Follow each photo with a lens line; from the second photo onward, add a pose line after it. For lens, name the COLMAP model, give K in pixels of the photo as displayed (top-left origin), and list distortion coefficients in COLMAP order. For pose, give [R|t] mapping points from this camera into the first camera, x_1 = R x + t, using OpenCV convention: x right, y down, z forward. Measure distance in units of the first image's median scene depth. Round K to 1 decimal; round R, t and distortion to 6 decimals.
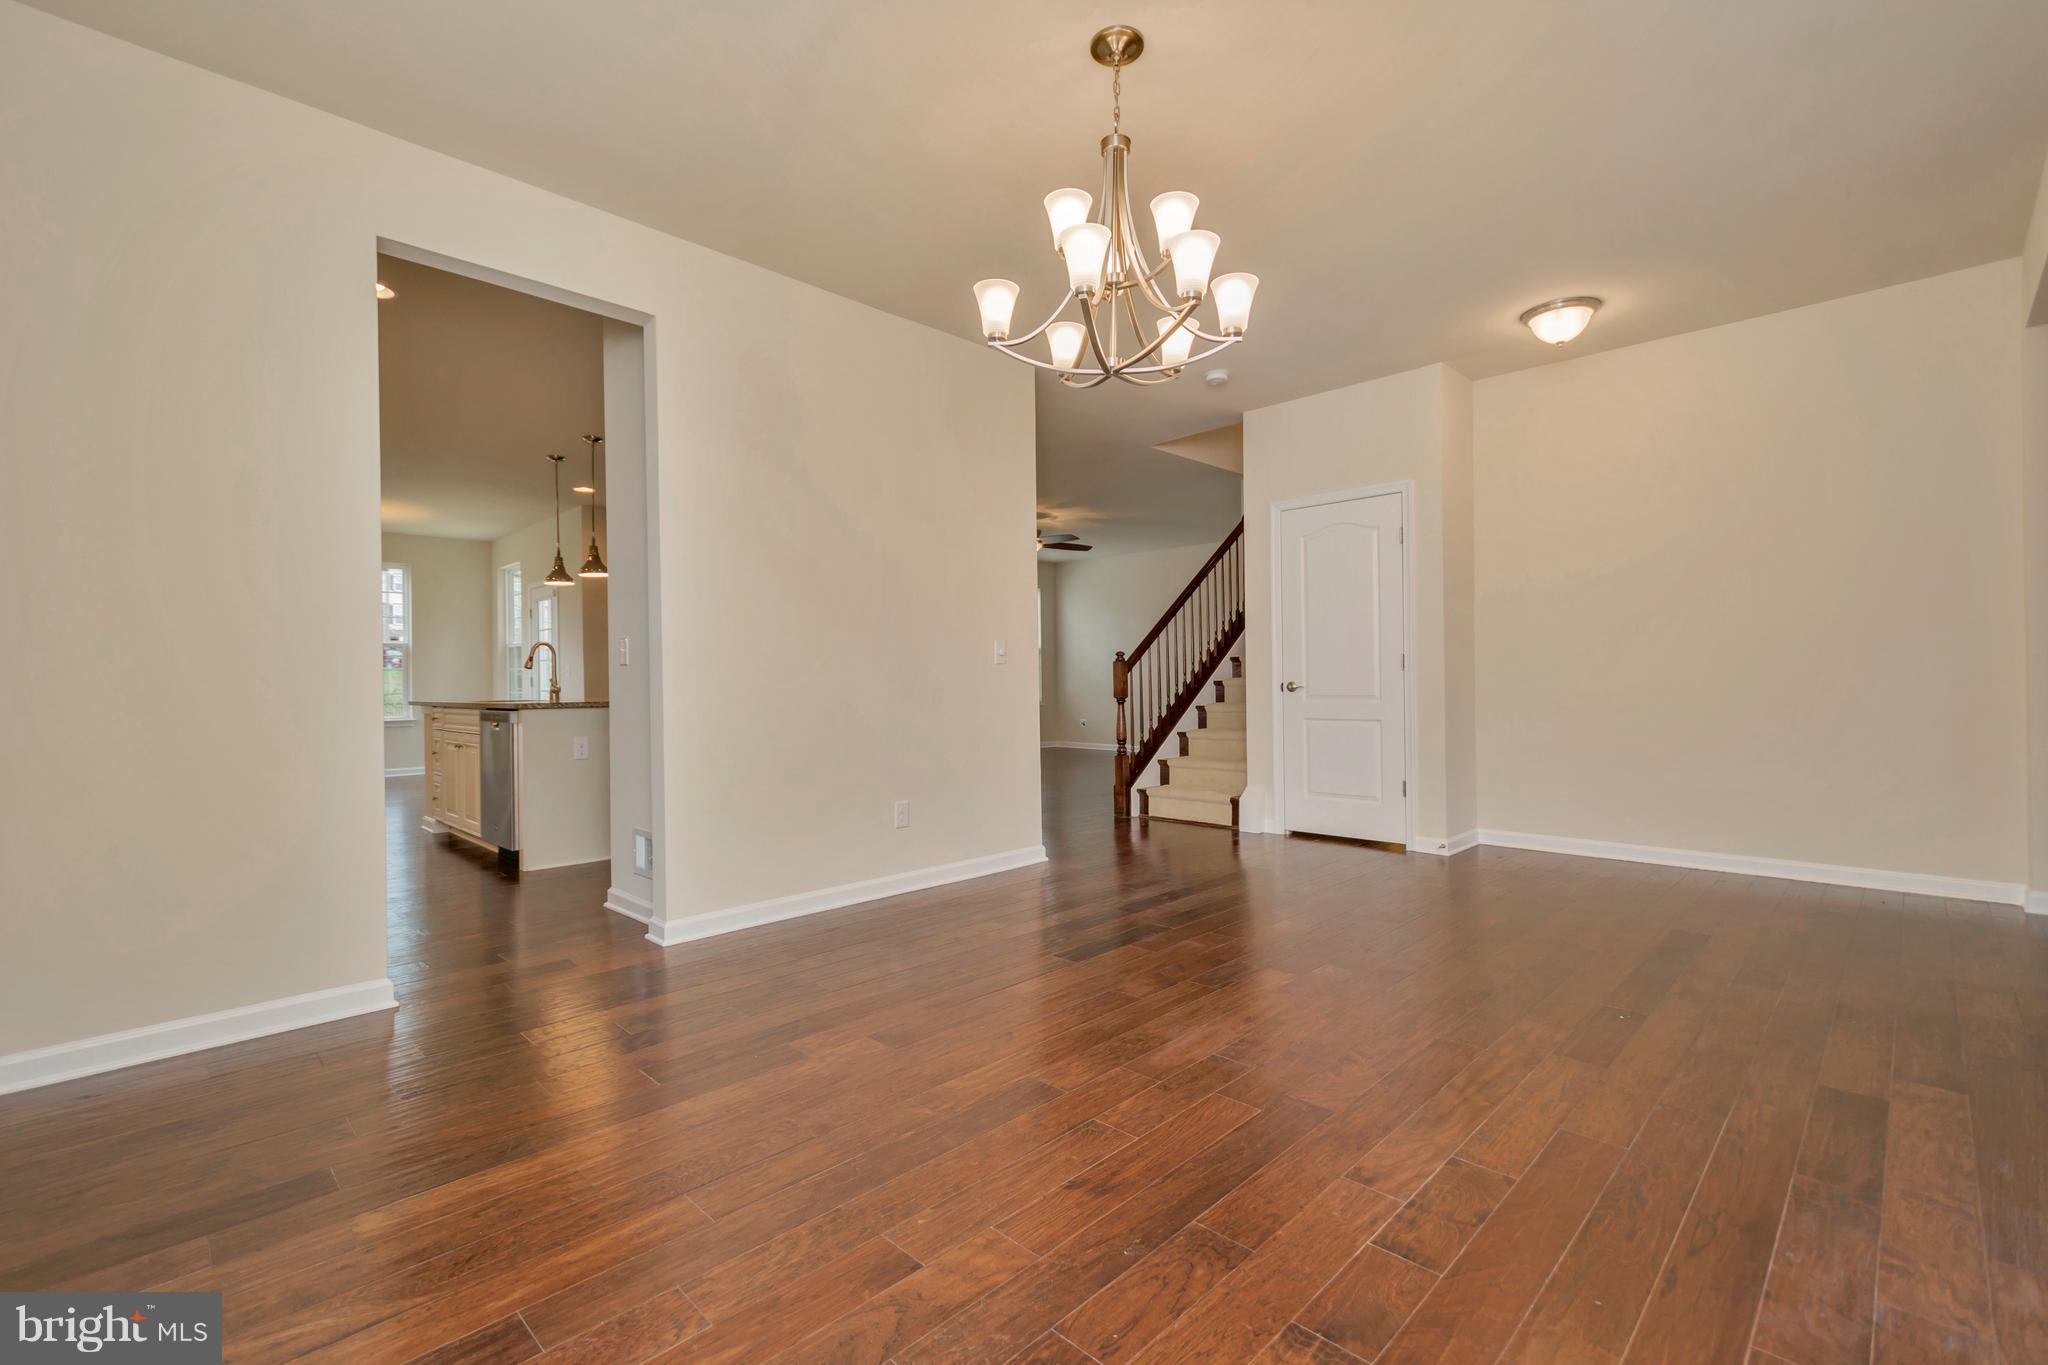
lens RADIAL K [[901.7, 0, 1013.7], [0, 901.7, 685.5], [0, 0, 1]] dist [0.002677, 0.000044]
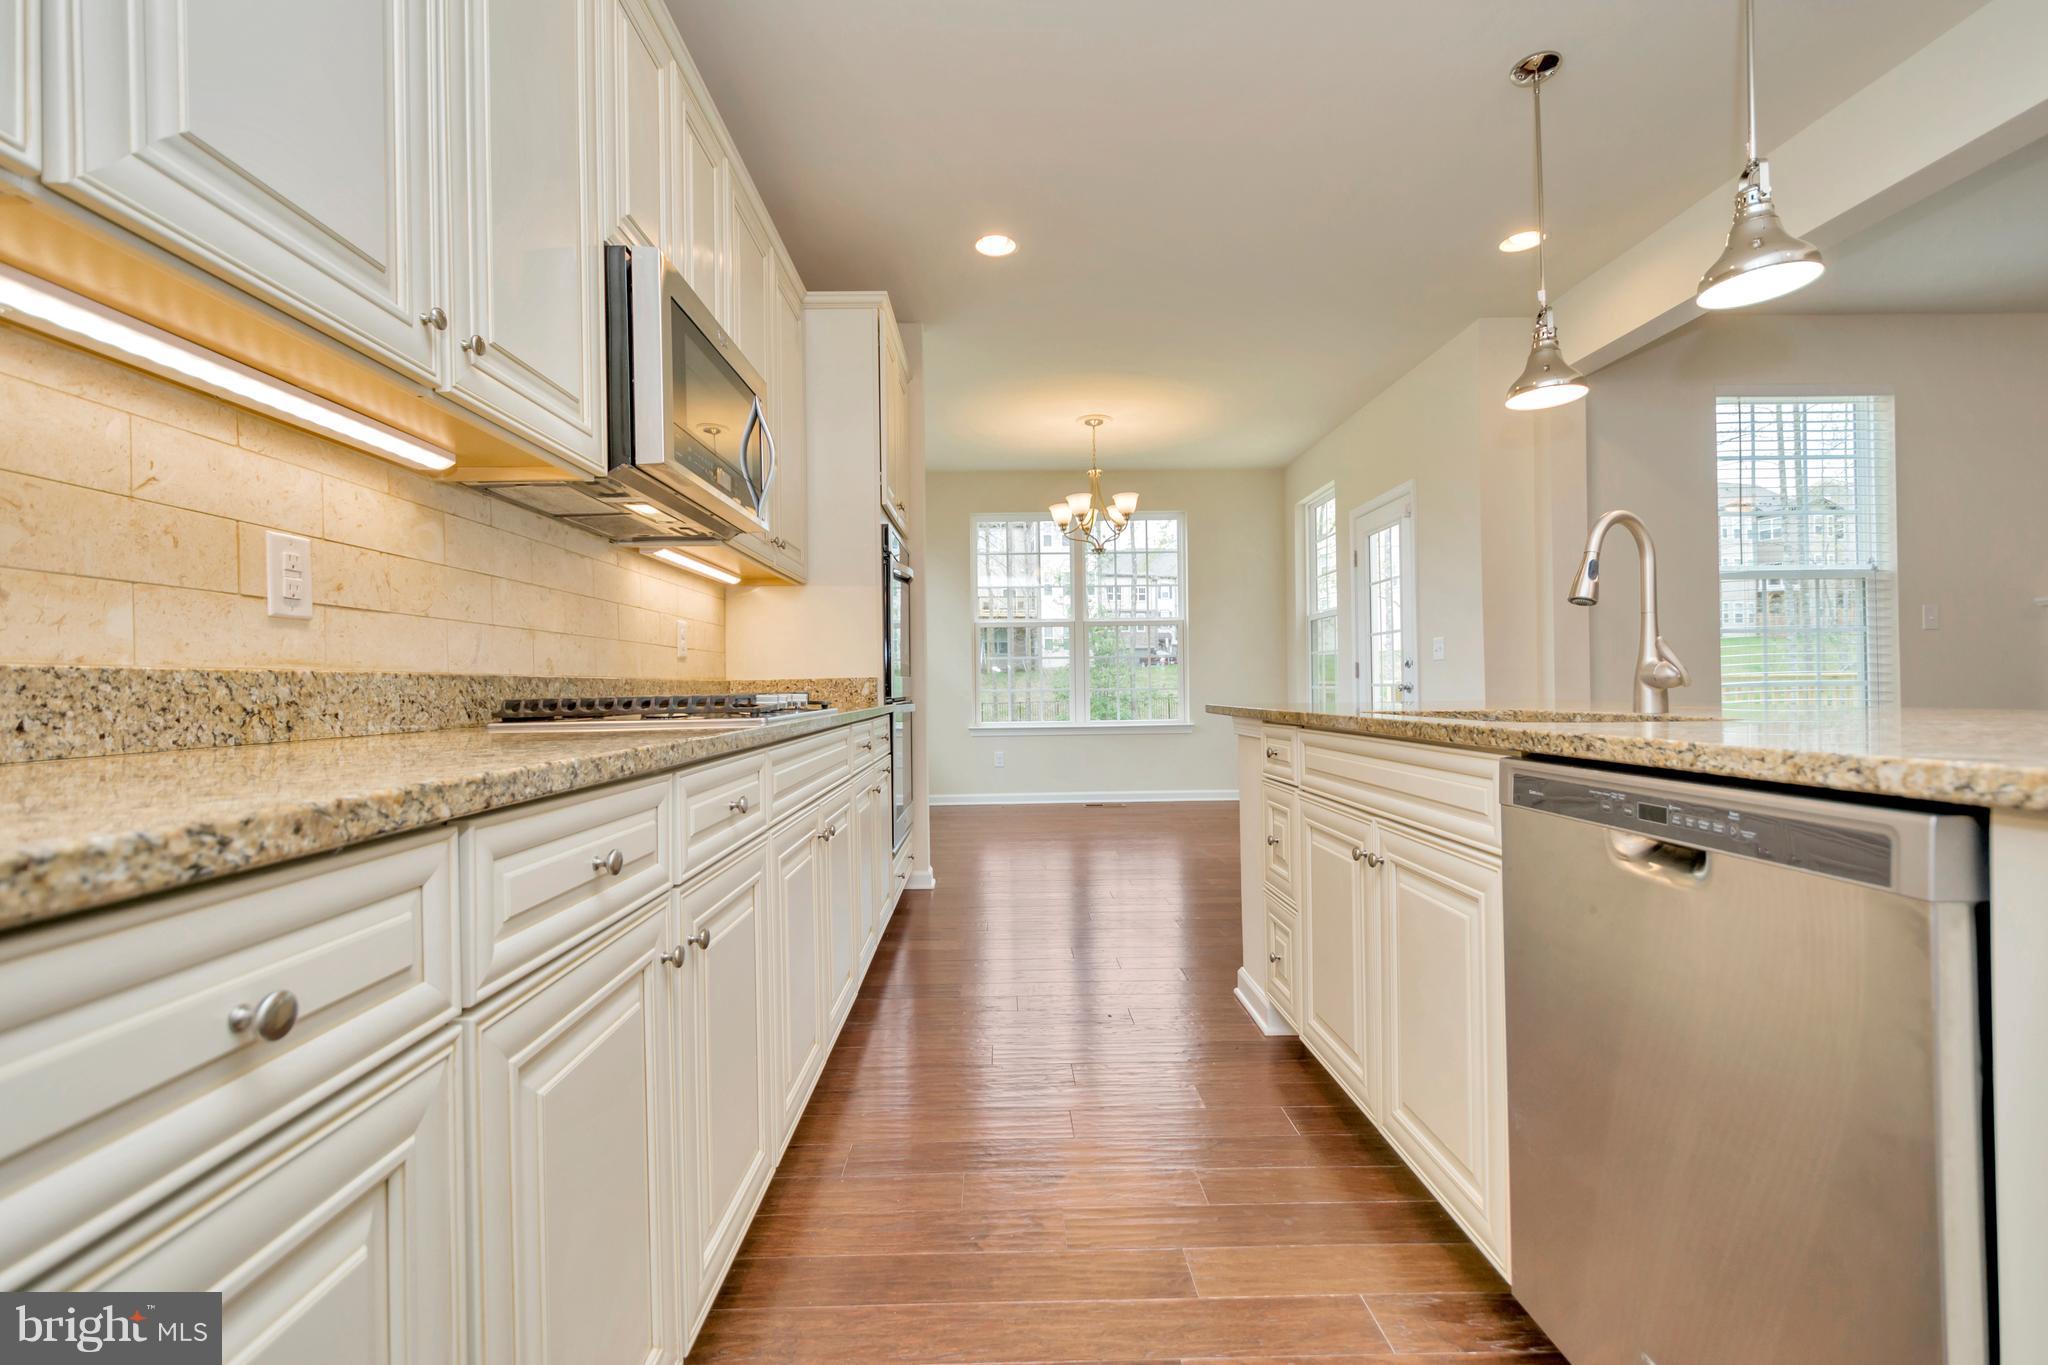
lens RADIAL K [[901.7, 0, 1013.7], [0, 901.7, 685.5], [0, 0, 1]] dist [0.002677, 0.000044]
pose [[0.722077, 0.003393, -0.691805, -0.350333], [0.001718, 0.999976, 0.006698, 0.004360], [0.691811, -0.006025, 0.722054, 0.498837]]
